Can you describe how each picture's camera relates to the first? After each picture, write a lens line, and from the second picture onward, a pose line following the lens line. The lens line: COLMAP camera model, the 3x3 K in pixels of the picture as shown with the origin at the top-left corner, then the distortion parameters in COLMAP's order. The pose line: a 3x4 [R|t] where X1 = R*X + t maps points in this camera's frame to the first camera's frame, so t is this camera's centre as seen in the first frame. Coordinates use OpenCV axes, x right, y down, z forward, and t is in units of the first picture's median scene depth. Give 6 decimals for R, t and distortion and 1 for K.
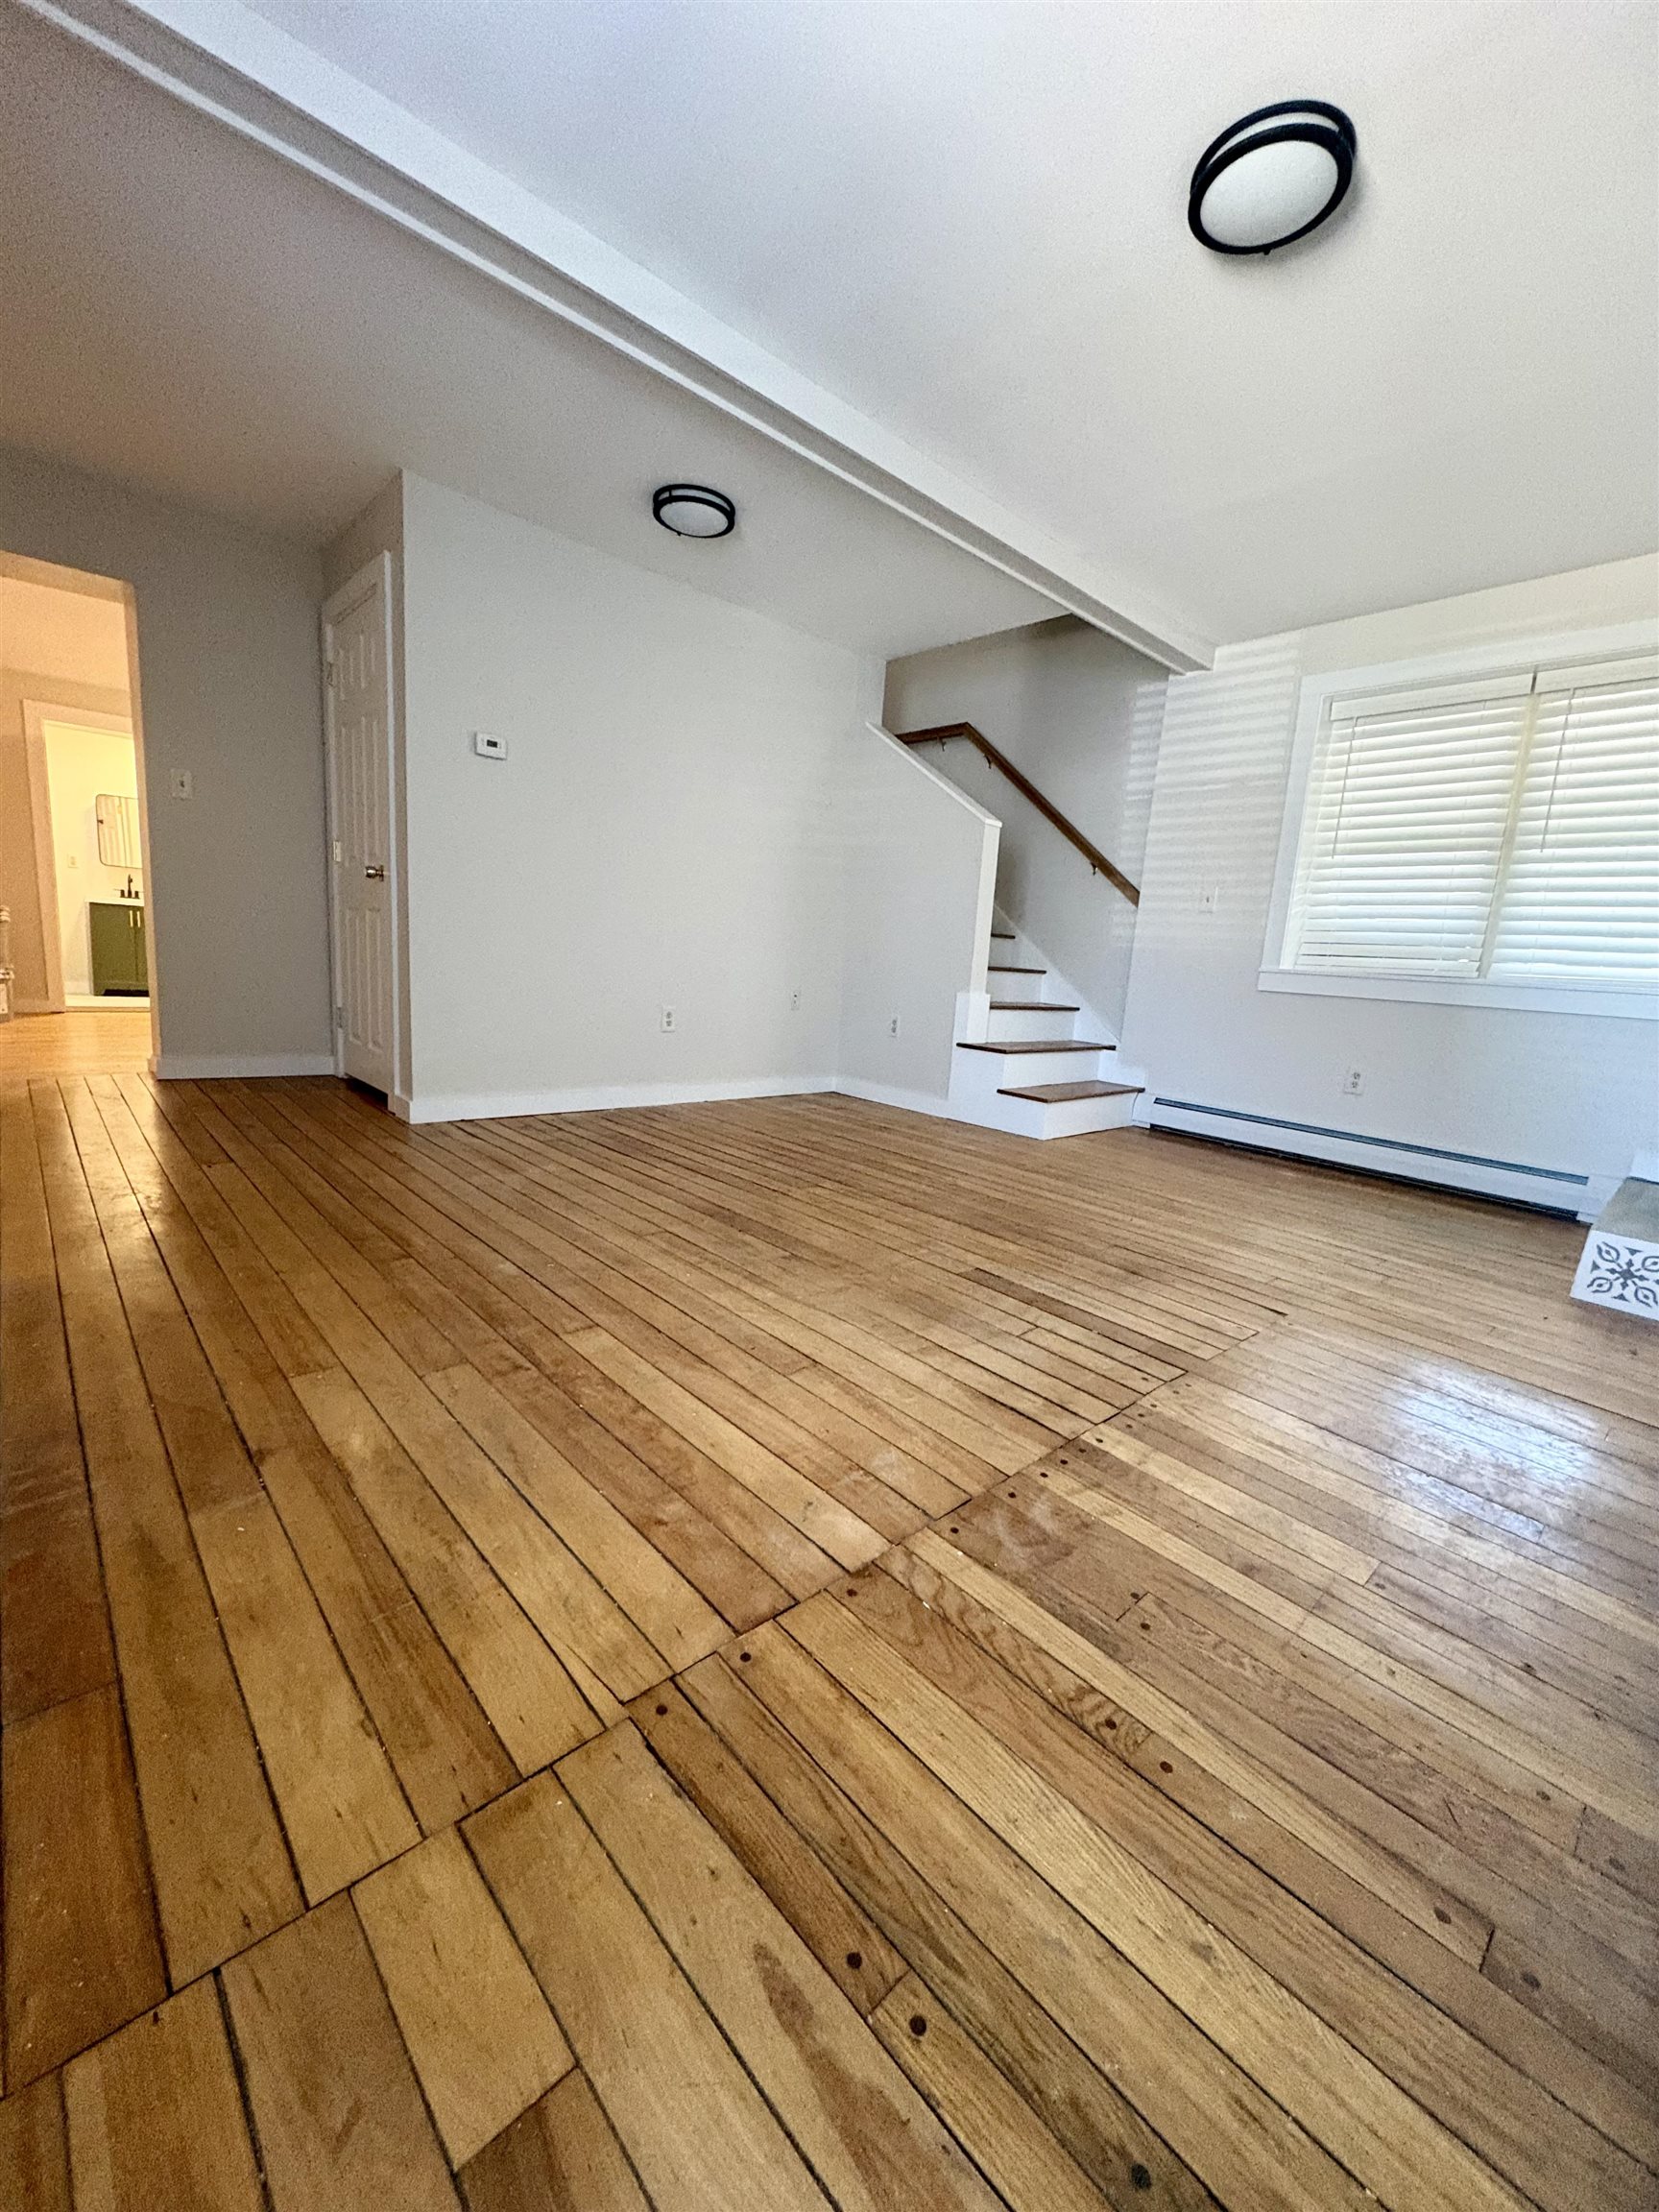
lens RADIAL K [[880.8, 0, 829.5], [0, 880.8, 1106.0], [0, 0, 1]] dist [0.000587, 0.000003]
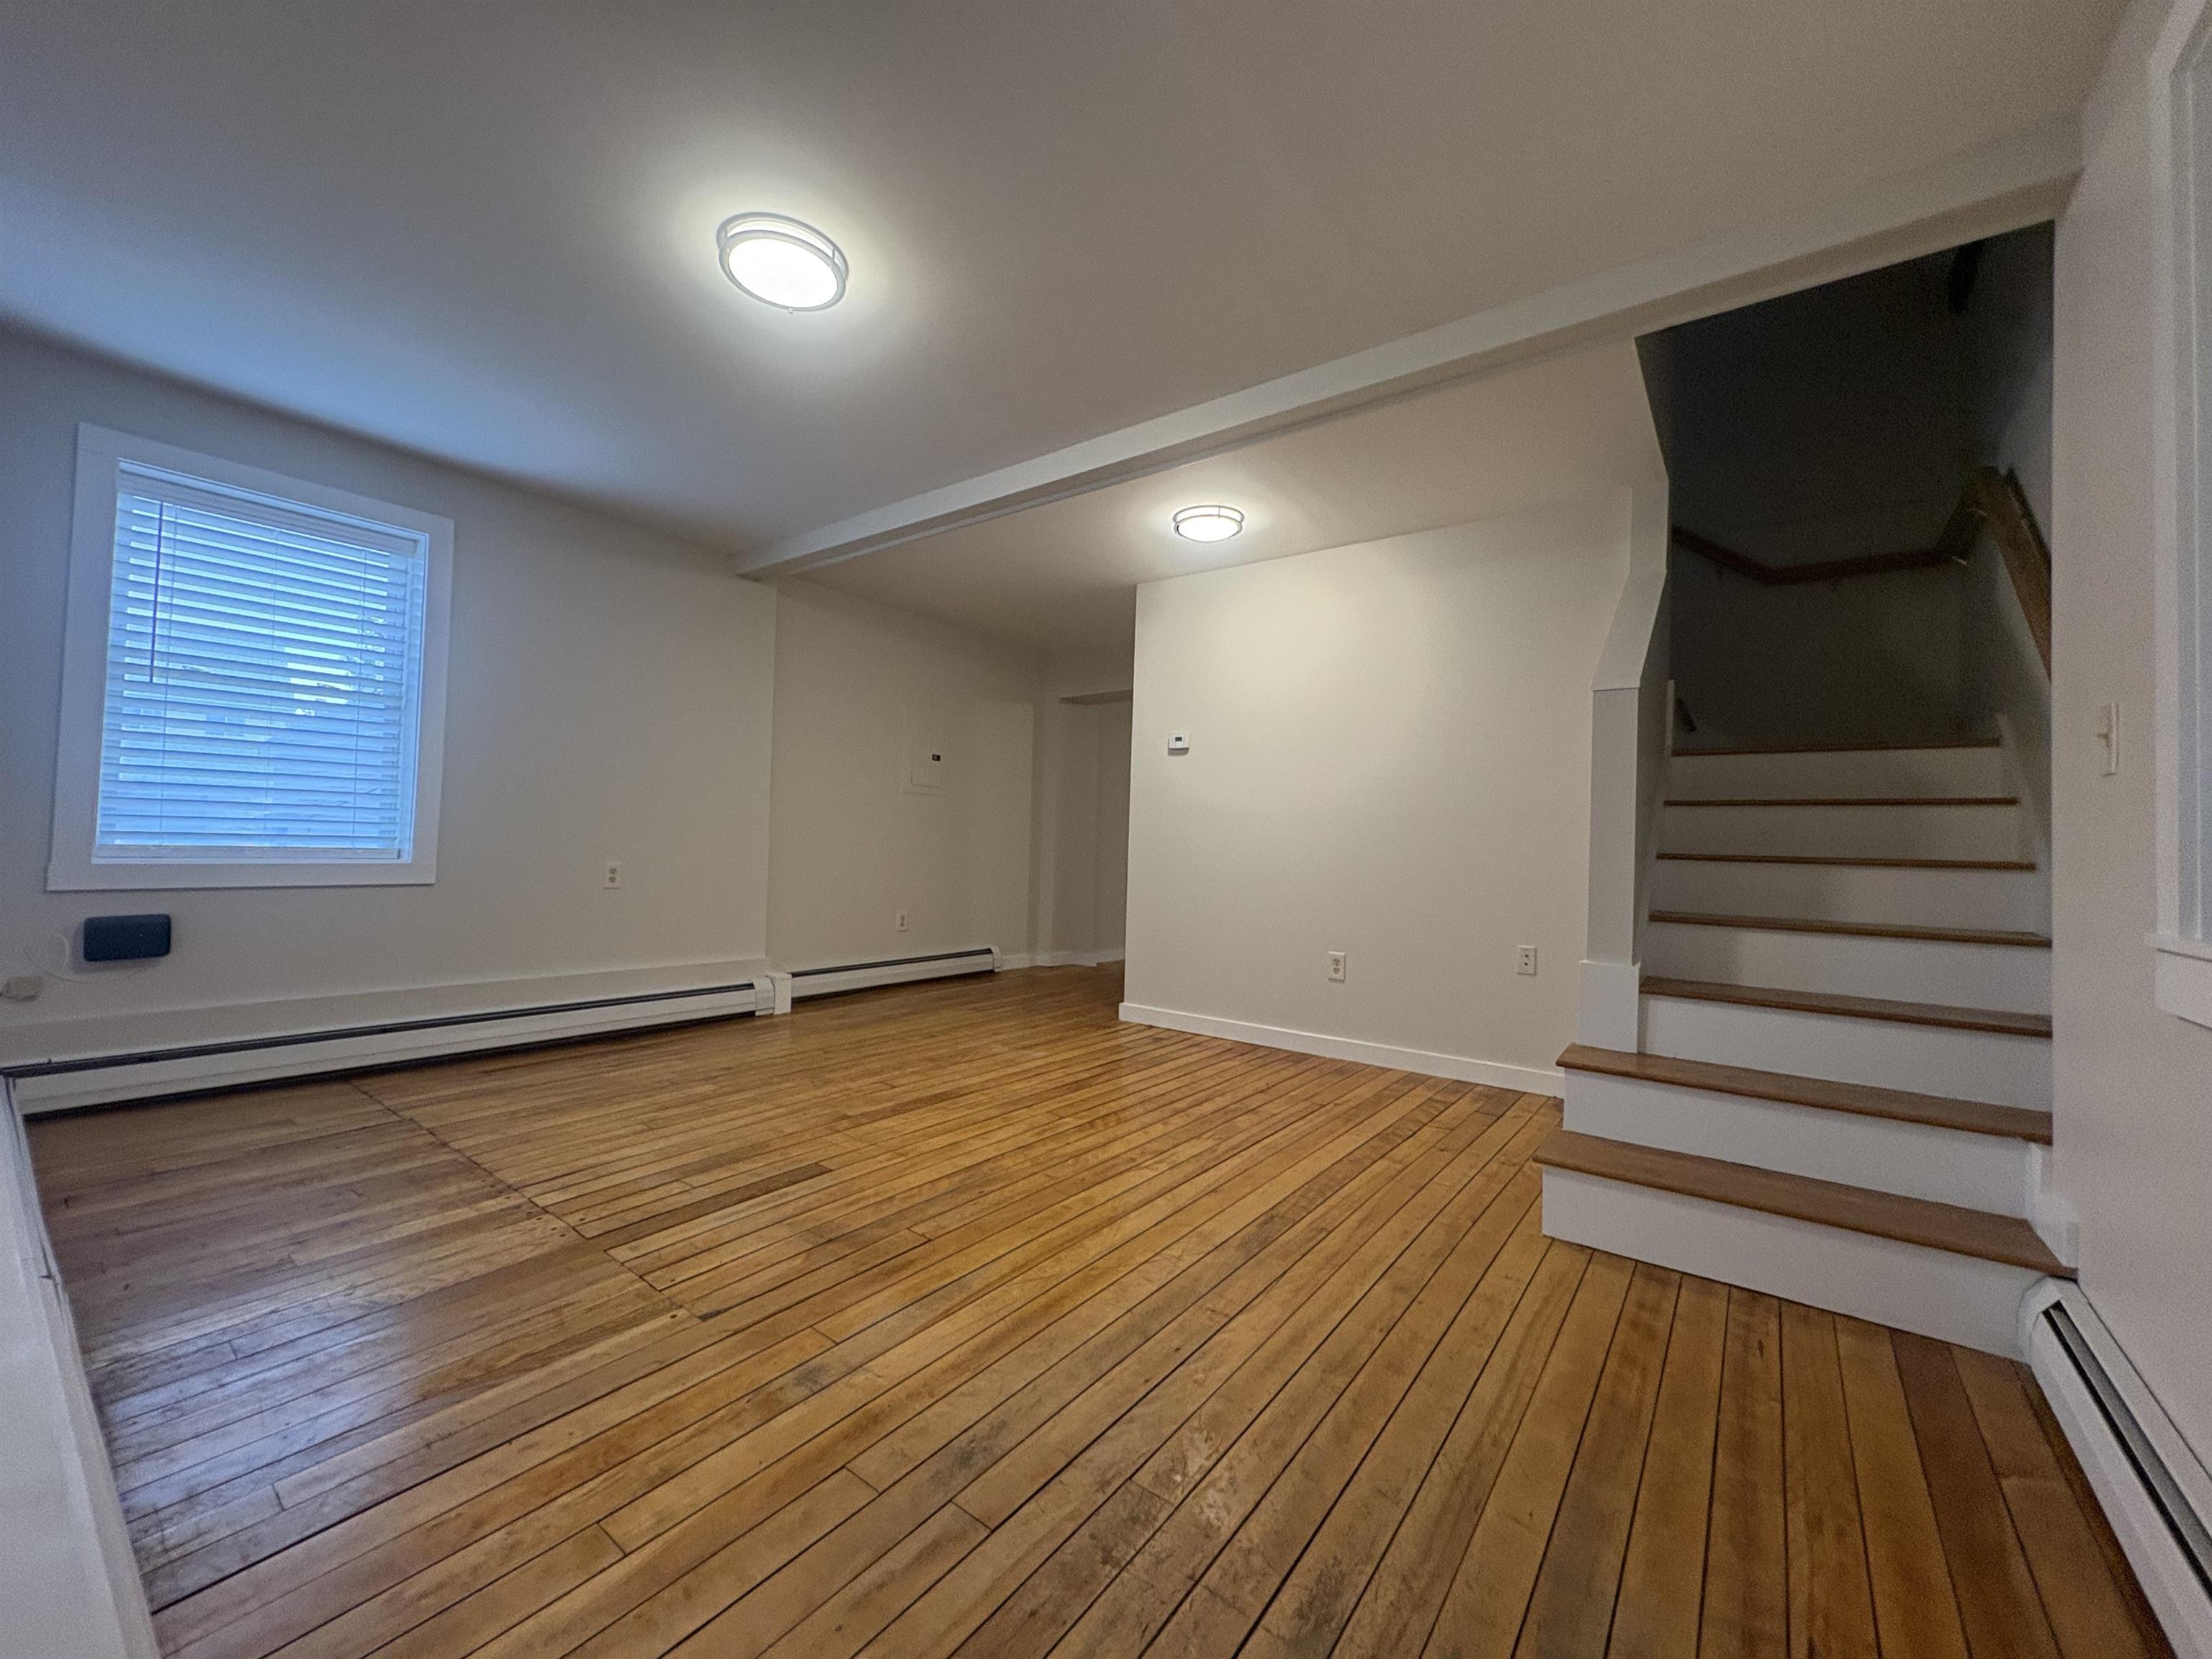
lens RADIAL K [[852.3, 0, 1106.0], [0, 852.3, 829.5], [0, 0, 1]] dist [-0.000885, -0.000672]
pose [[0.183088, -0.085494, -0.979372, 1.519598], [-0.183732, 0.975683, -0.119520, -0.193781], [0.965775, 0.201824, 0.162928, 1.244322]]
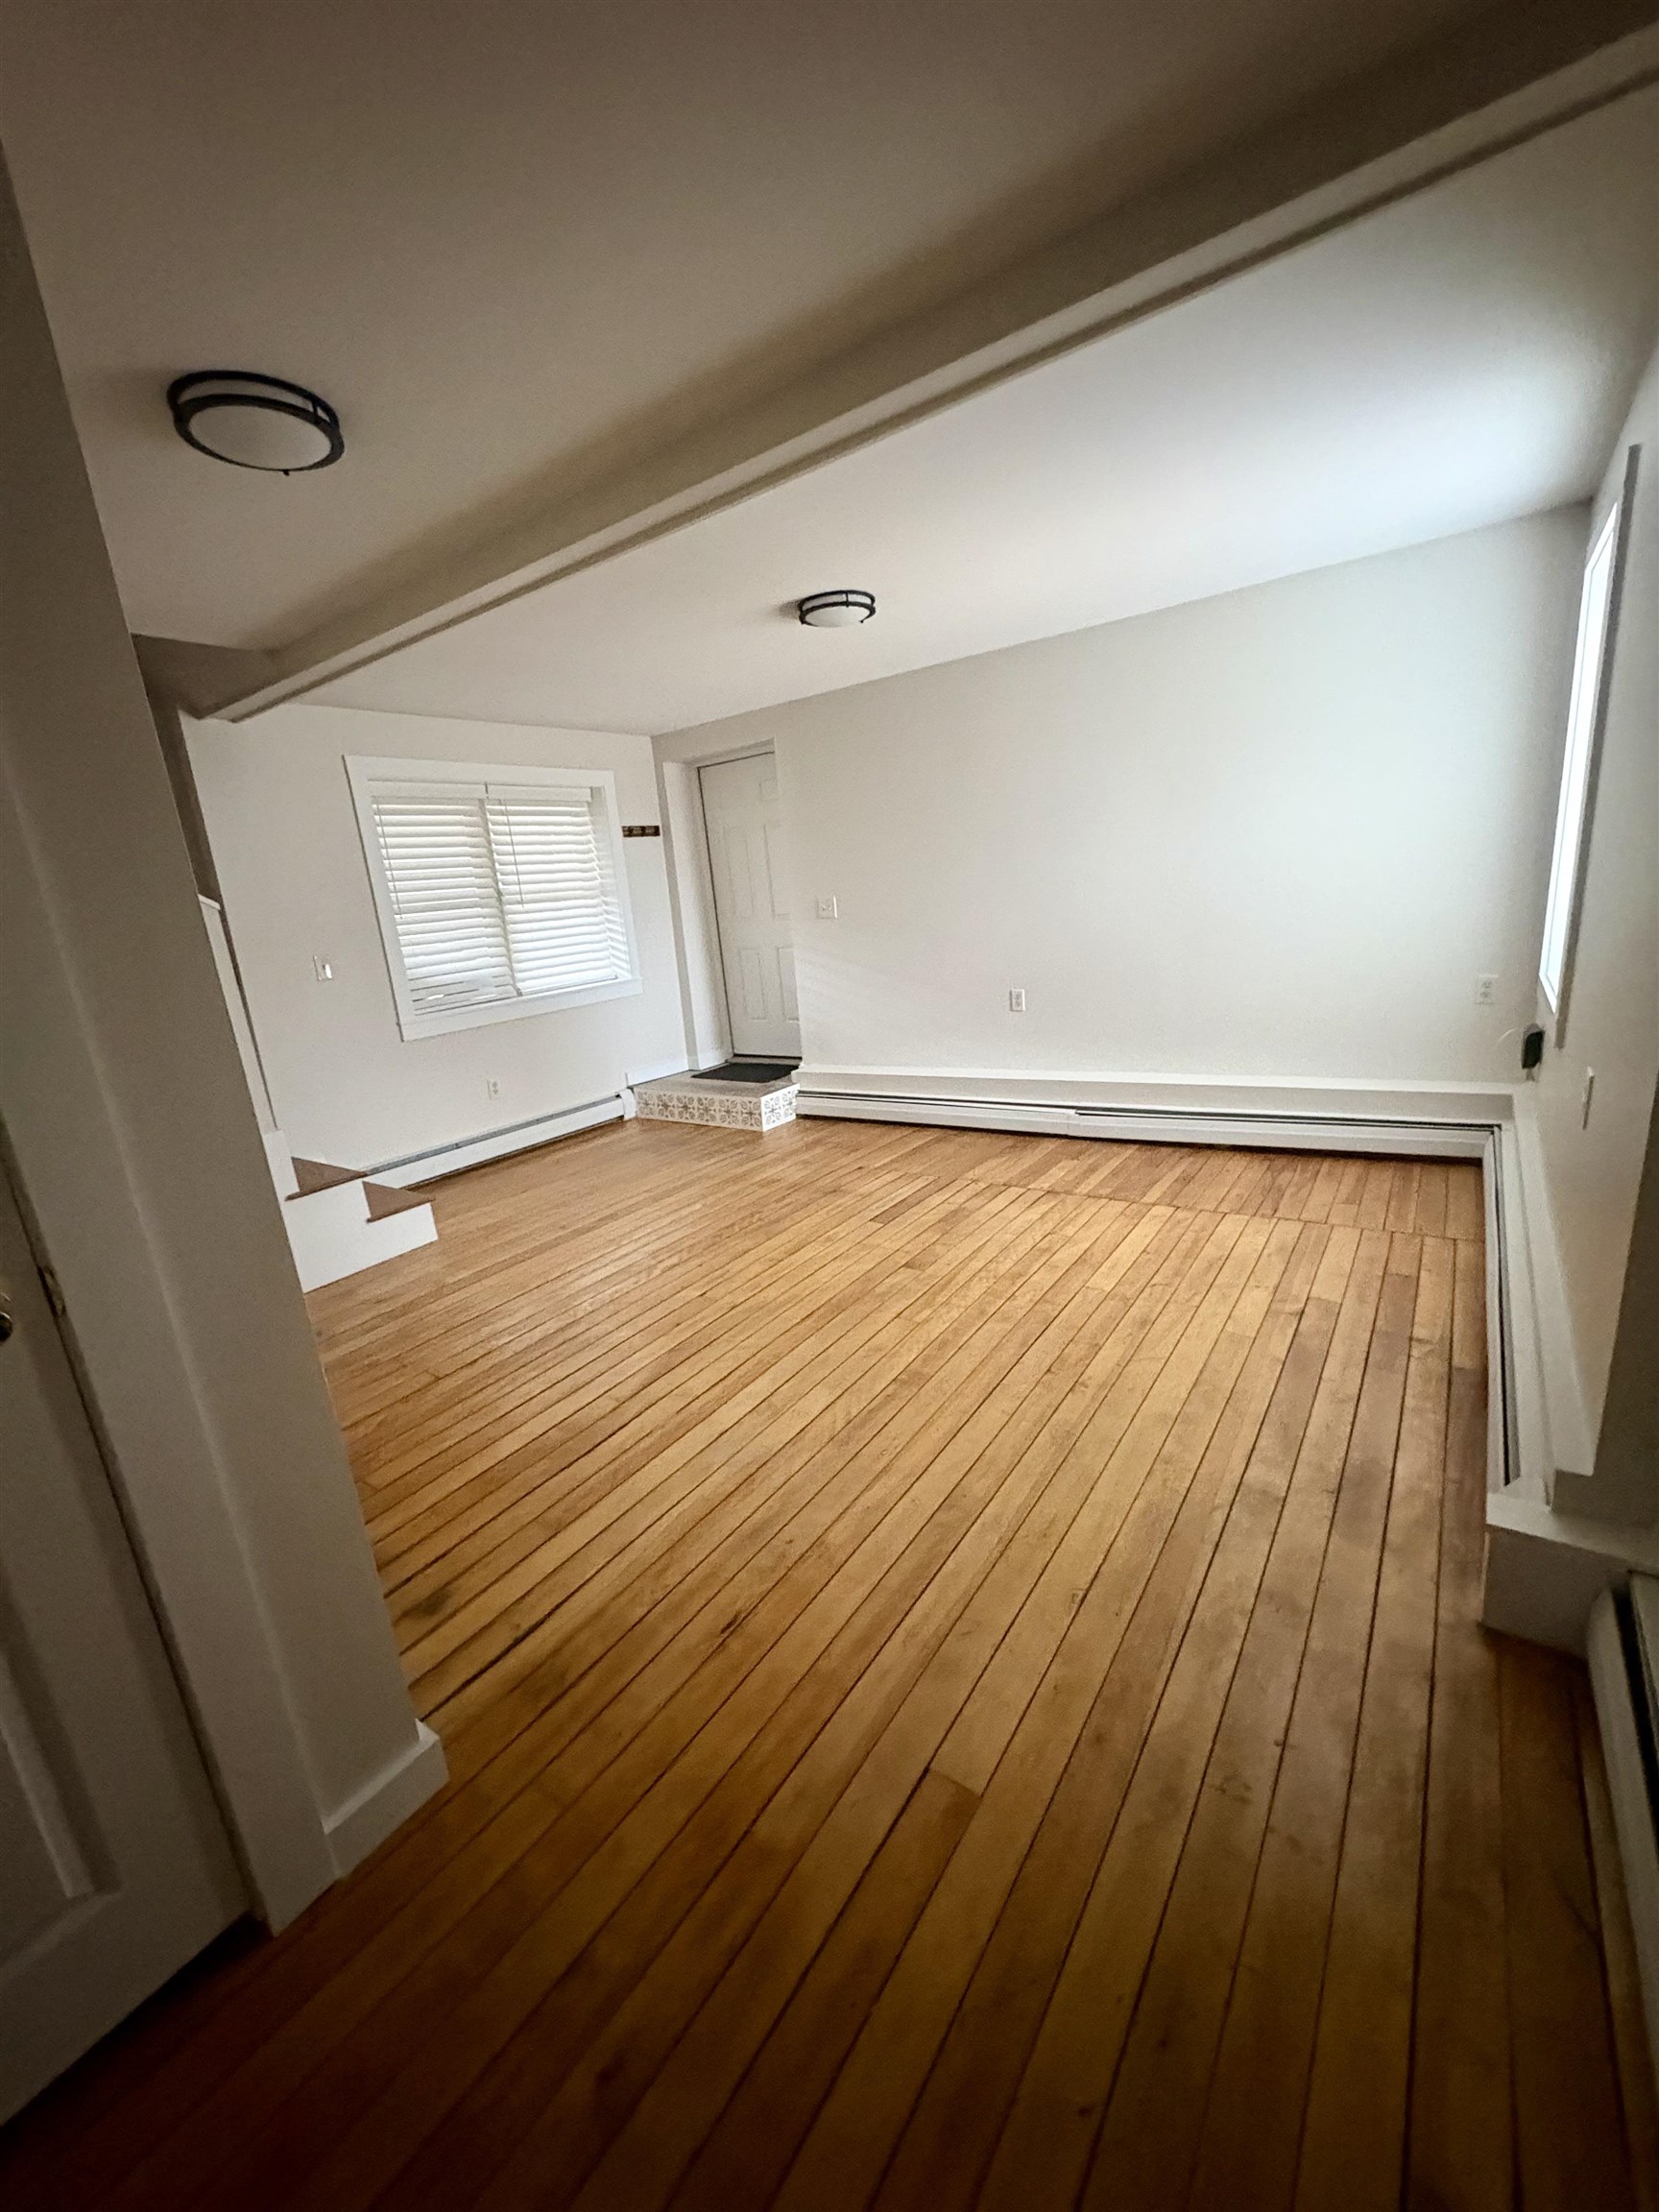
lens RADIAL K [[880.8, 0, 829.5], [0, 880.8, 1106.0], [0, 0, 1]] dist [0.000587, 0.000003]
pose [[-0.218345, -0.287626, 0.932522, -1.421427], [0.233428, 0.912445, 0.336089, -0.635842], [-0.947542, 0.291060, -0.132088, 1.411397]]
